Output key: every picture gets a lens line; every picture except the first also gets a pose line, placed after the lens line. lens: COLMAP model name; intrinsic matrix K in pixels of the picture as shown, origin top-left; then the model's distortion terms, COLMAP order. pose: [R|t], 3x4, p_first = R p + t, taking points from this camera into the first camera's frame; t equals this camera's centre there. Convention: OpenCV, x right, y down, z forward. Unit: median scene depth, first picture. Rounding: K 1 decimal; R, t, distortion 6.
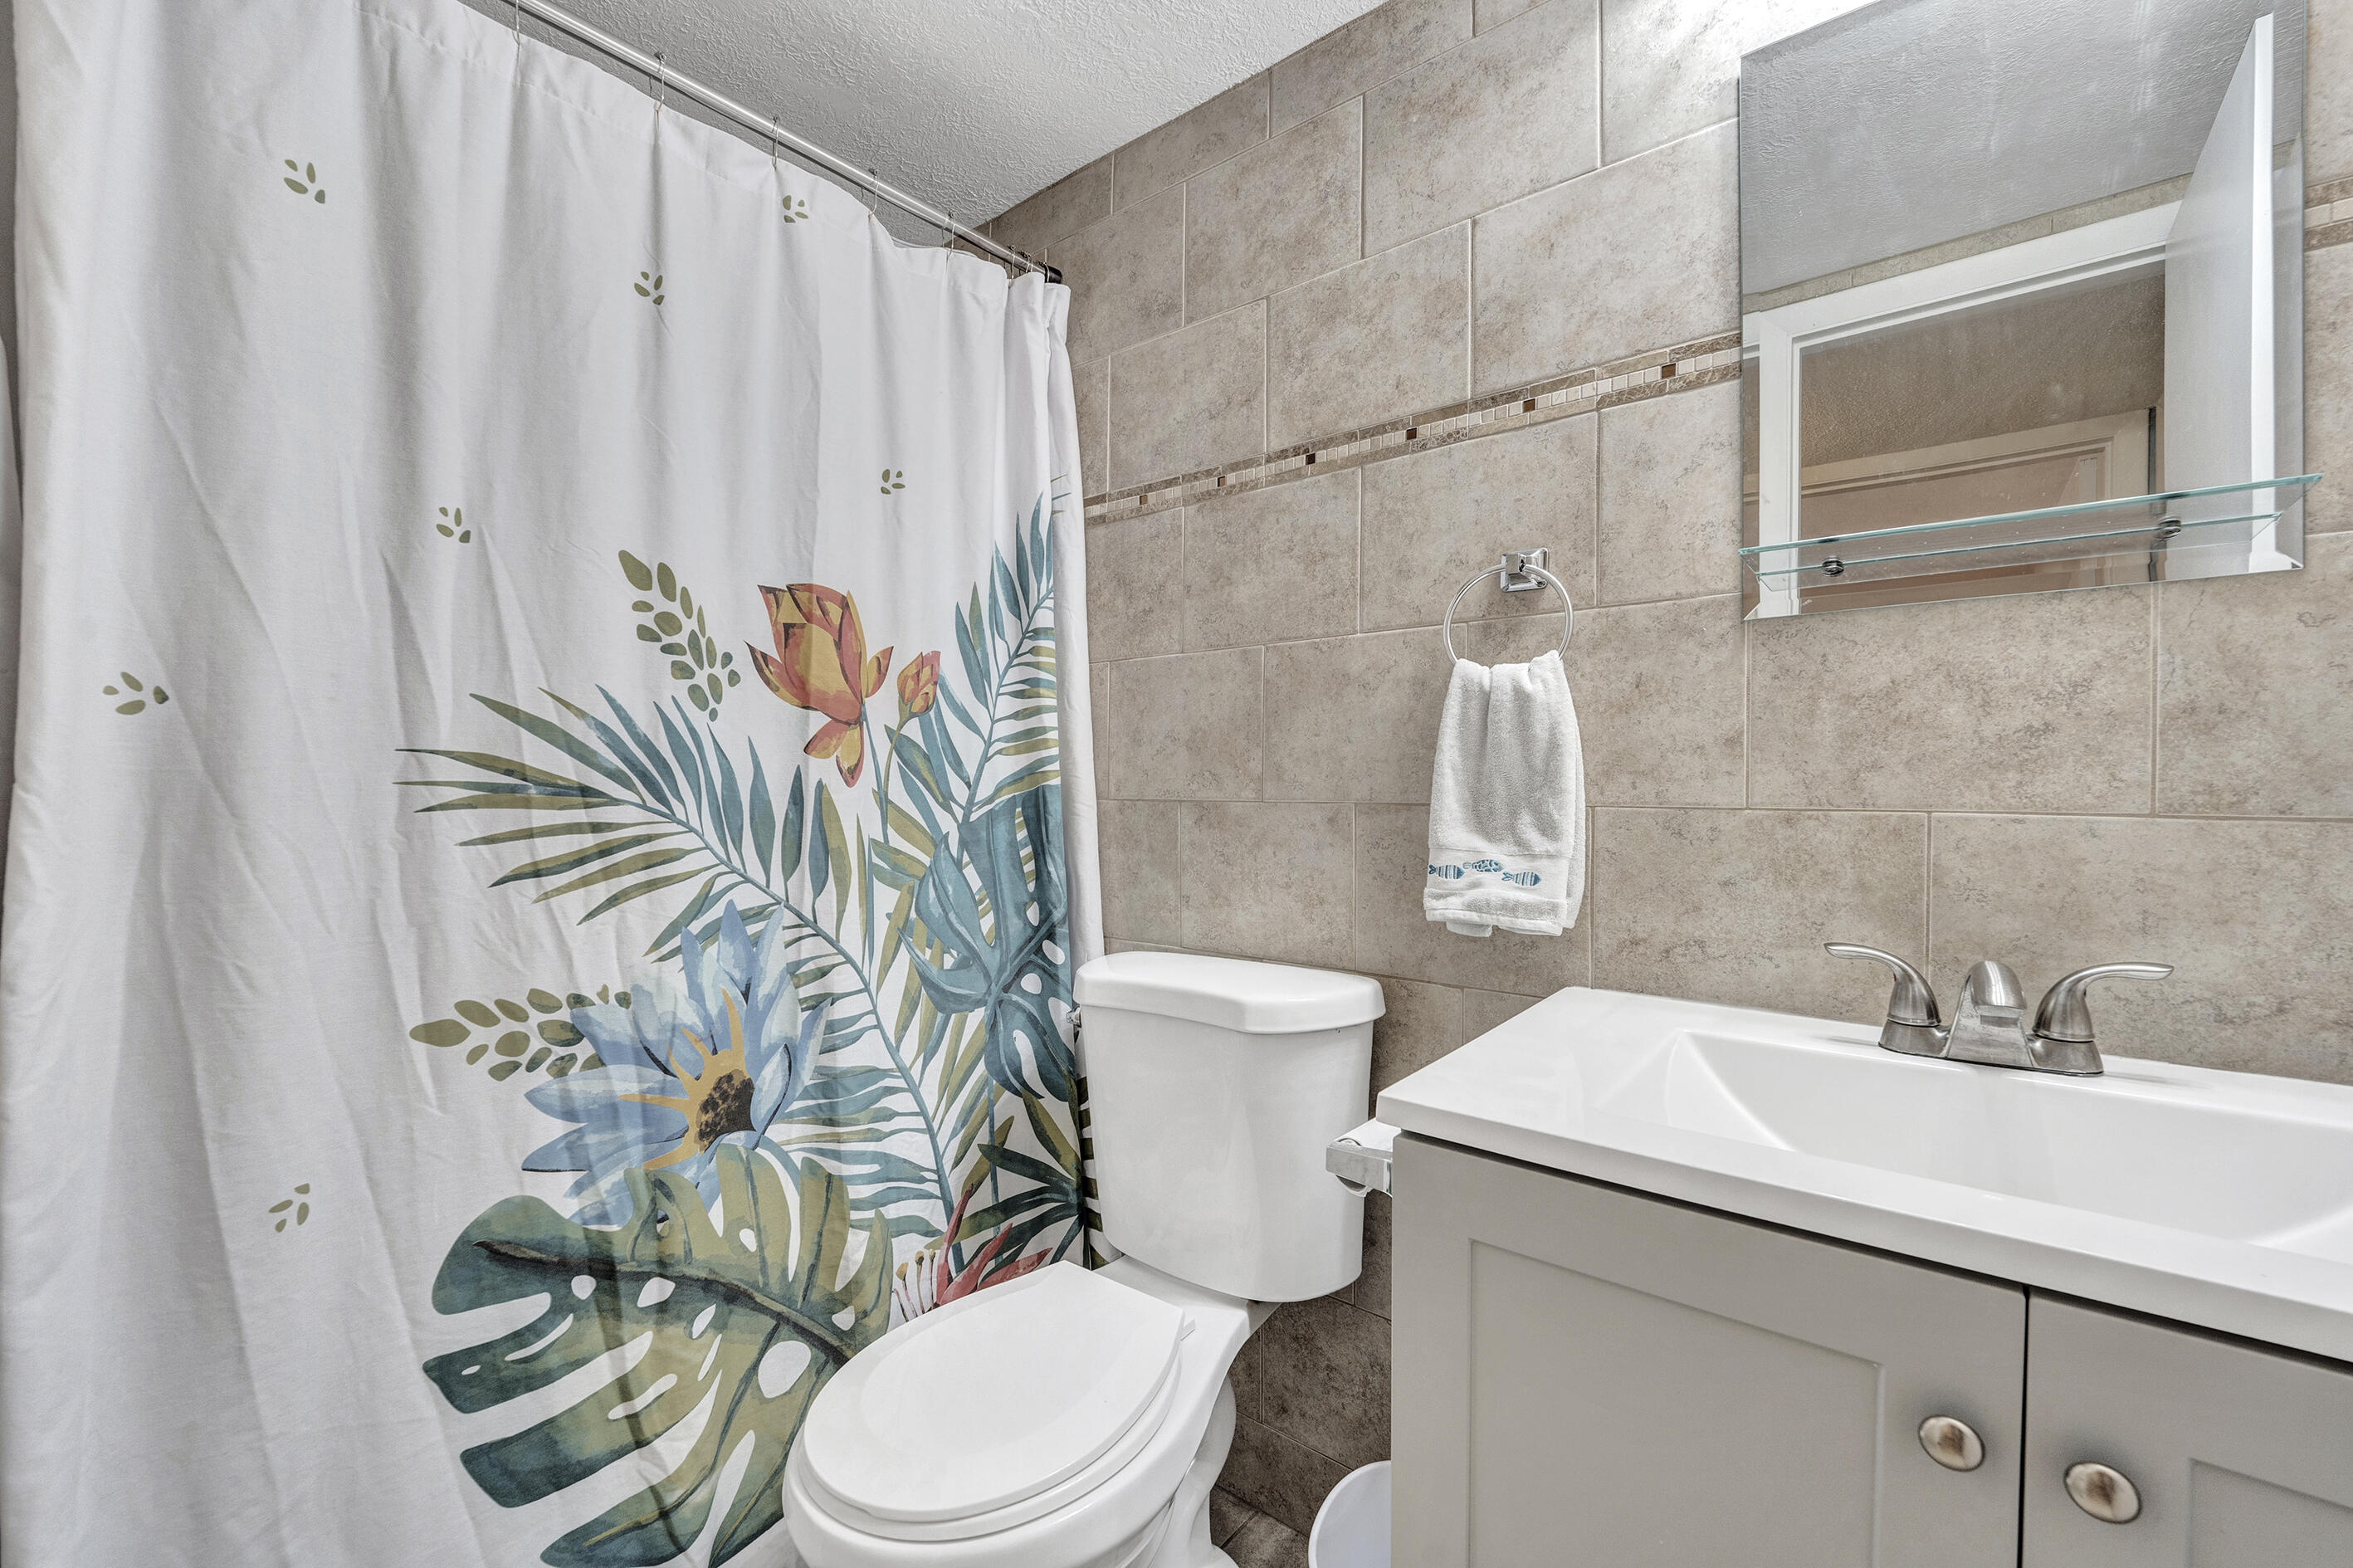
lens RADIAL K [[960.7, 0, 1172.8], [0, 960.7, 799.8], [0, 0, 1]] dist [-0.008261, 0.001032]
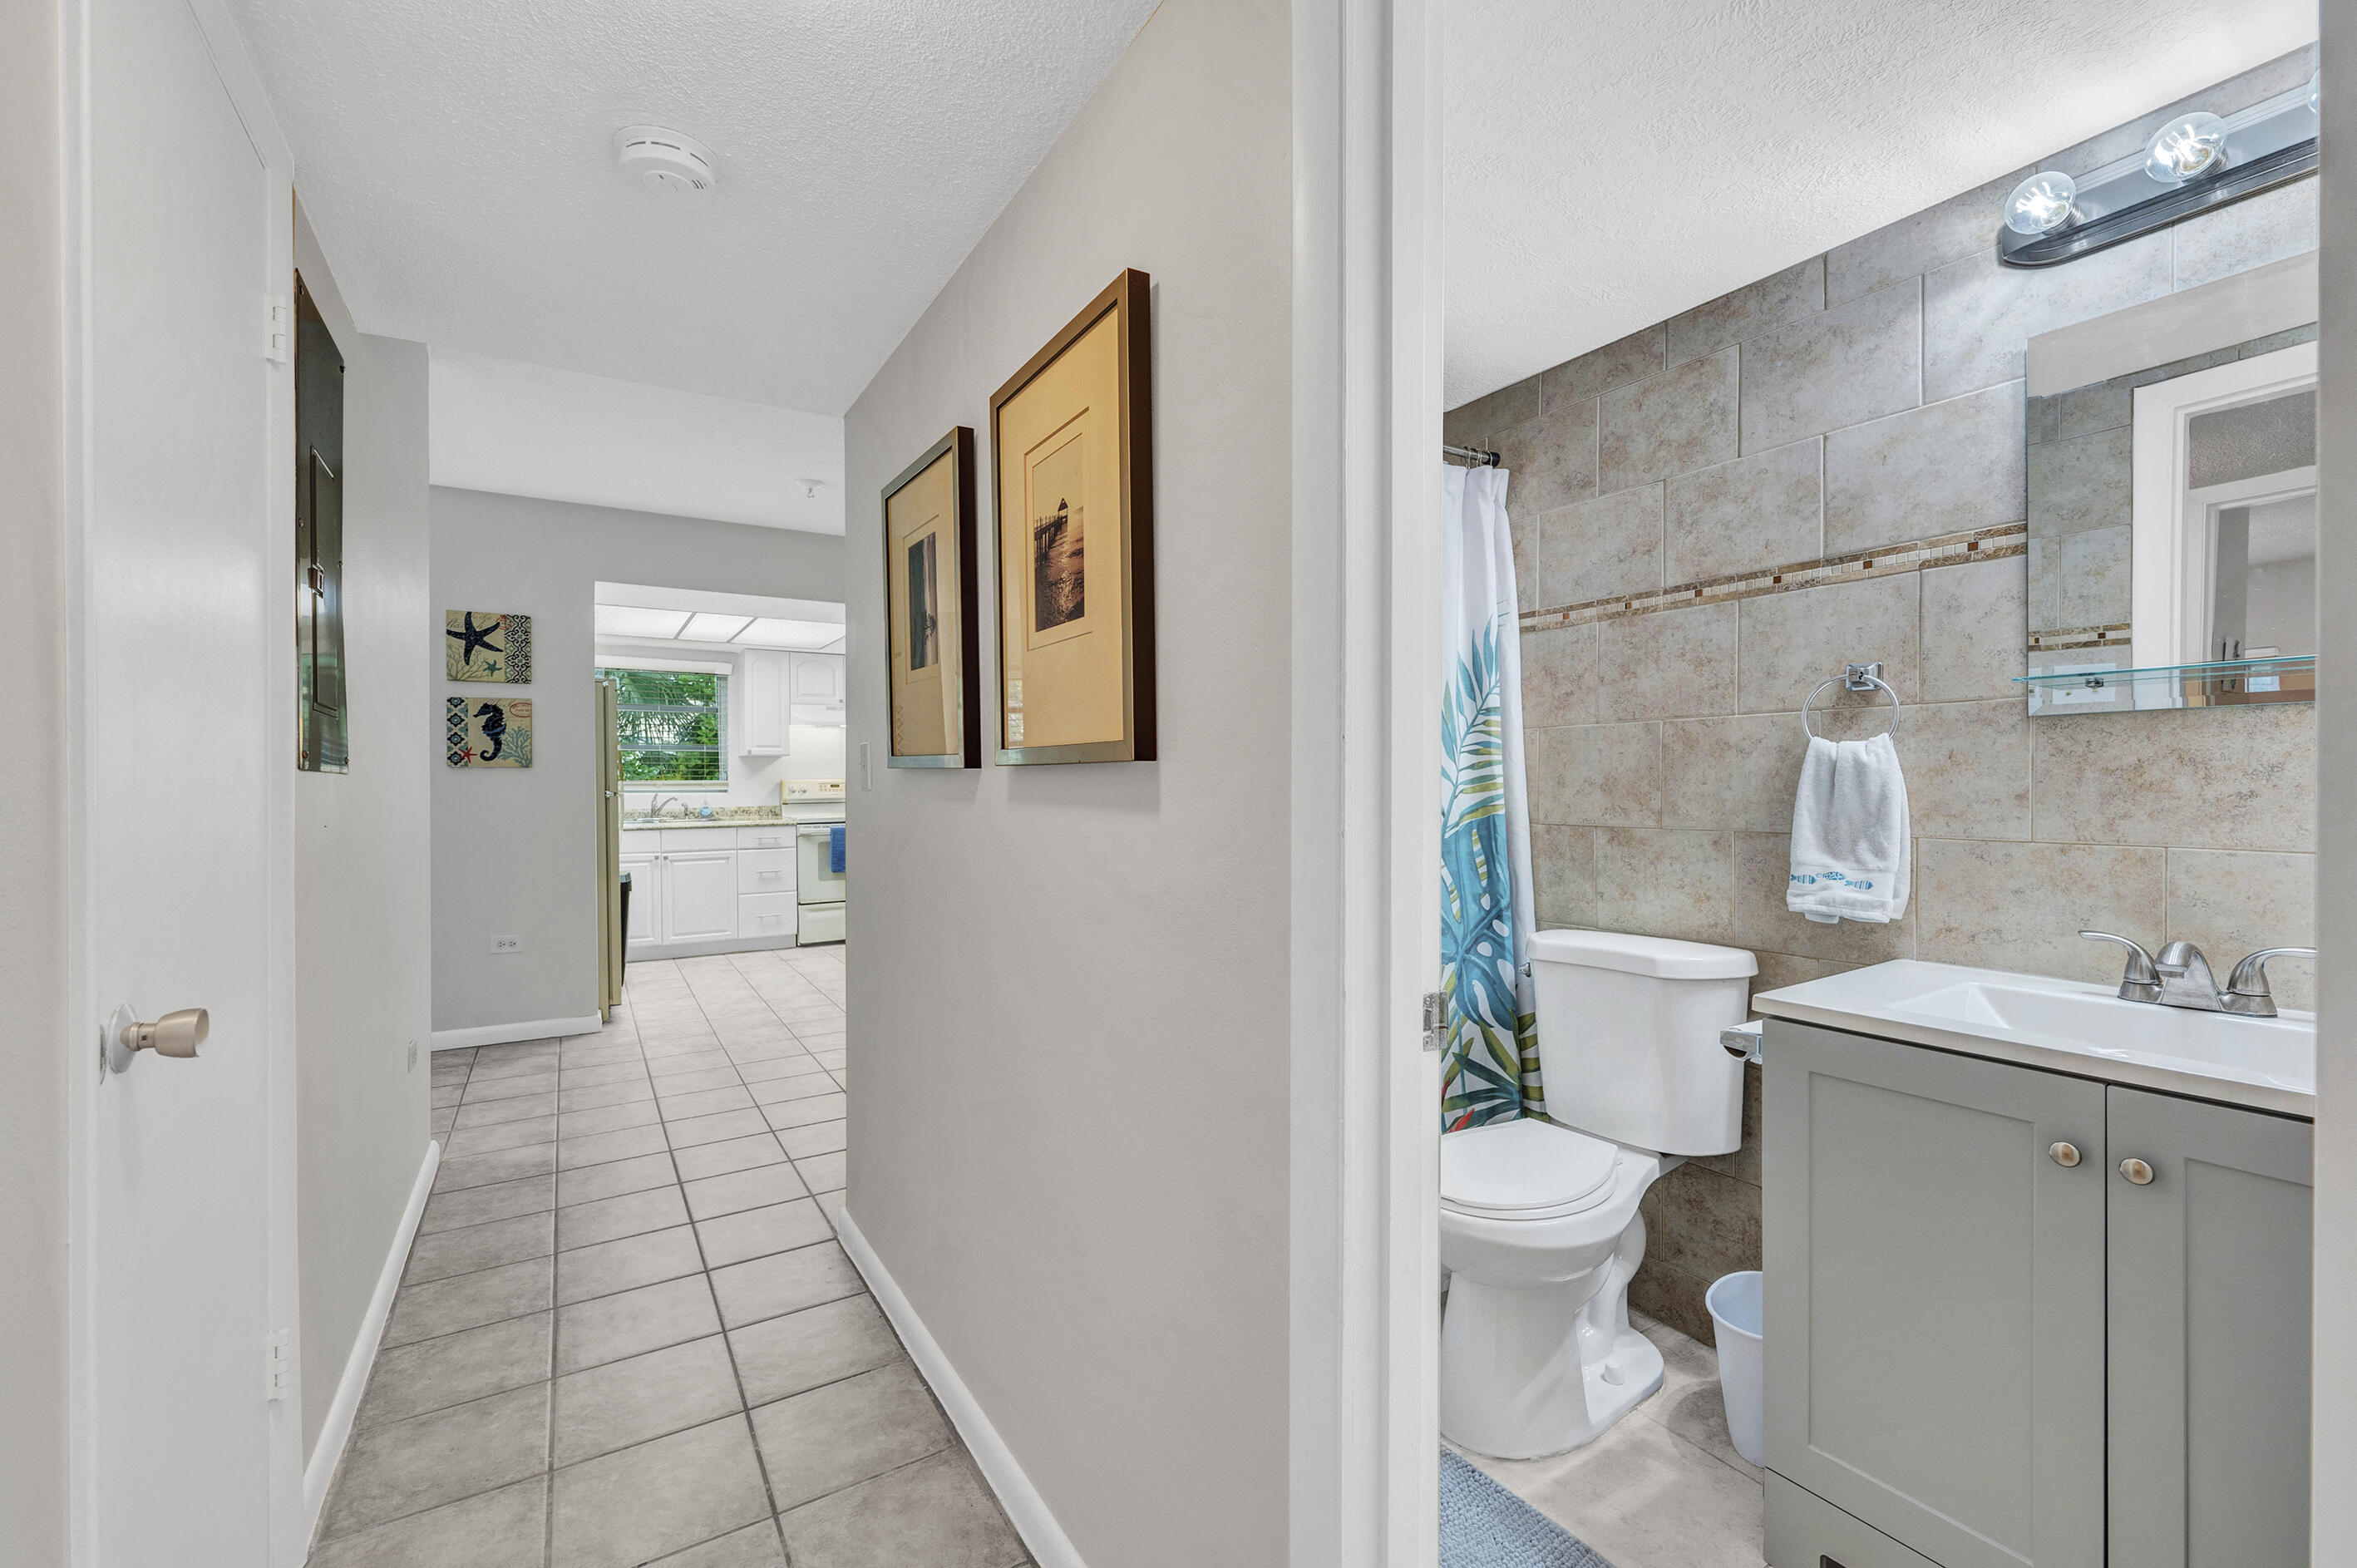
lens RADIAL K [[982.9, 0, 1169.6], [0, 982.9, 792.1], [0, 0, 1]] dist [-0.002960, 0.000872]
pose [[0.948041, -0.000673, -0.318149, -0.162411], [-0.002533, 0.999950, -0.009664, -0.042905], [0.318139, 0.009967, 0.947992, -0.751444]]
